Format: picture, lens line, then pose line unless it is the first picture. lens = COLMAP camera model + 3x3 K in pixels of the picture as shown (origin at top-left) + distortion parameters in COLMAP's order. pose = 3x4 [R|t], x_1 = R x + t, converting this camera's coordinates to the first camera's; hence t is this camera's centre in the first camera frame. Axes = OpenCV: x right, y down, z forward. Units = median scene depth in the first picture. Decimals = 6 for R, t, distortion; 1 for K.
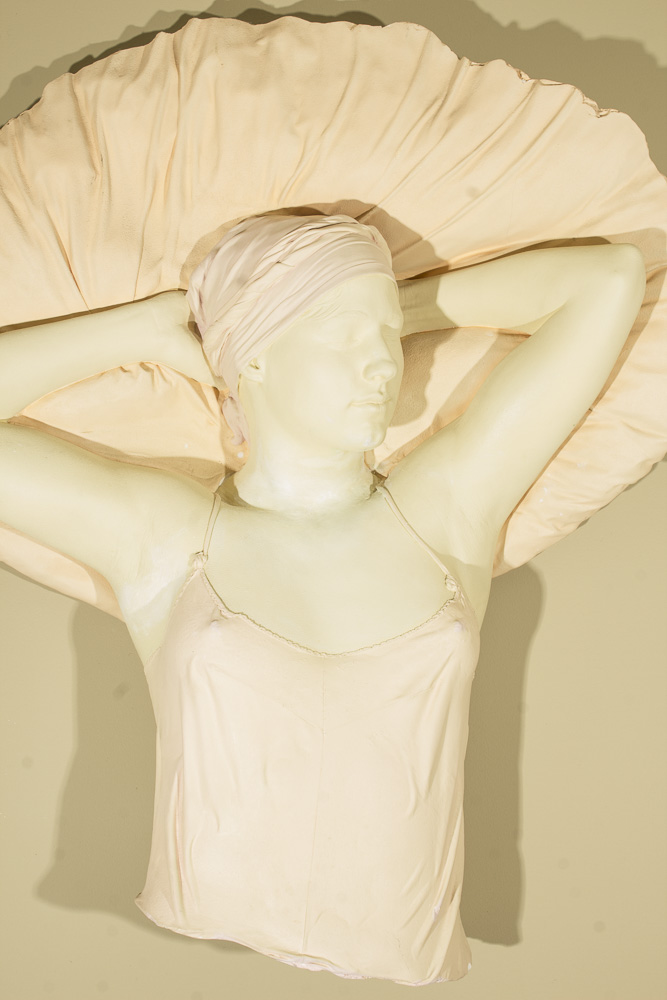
lens RADIAL K [[1837.9, 0, 333.5], [0, 1837.9, 500.0], [0, 0, 1]] dist [-0.009378, 0.038999]
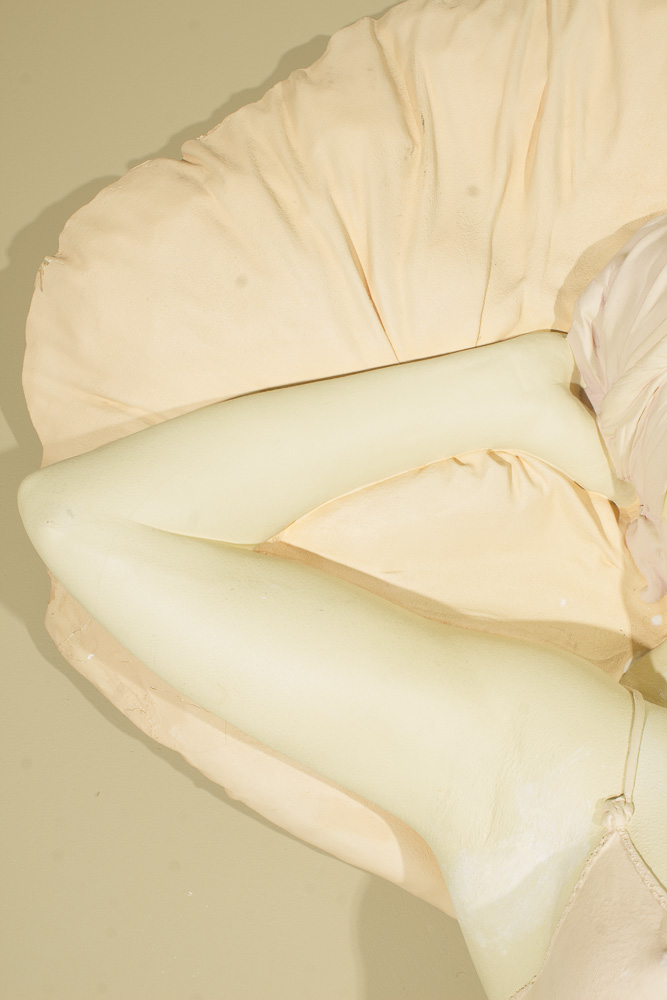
lens RADIAL K [[1298.0, 0, 333.5], [0, 1298.0, 500.0], [0, 0, 1]] dist [-0.052647, -0.005173]
pose [[0.990391, -0.003012, -0.138262, -0.096716], [-0.021225, 0.984606, -0.173492, 0.010757], [0.136656, 0.174760, 0.975082, 0.602681]]
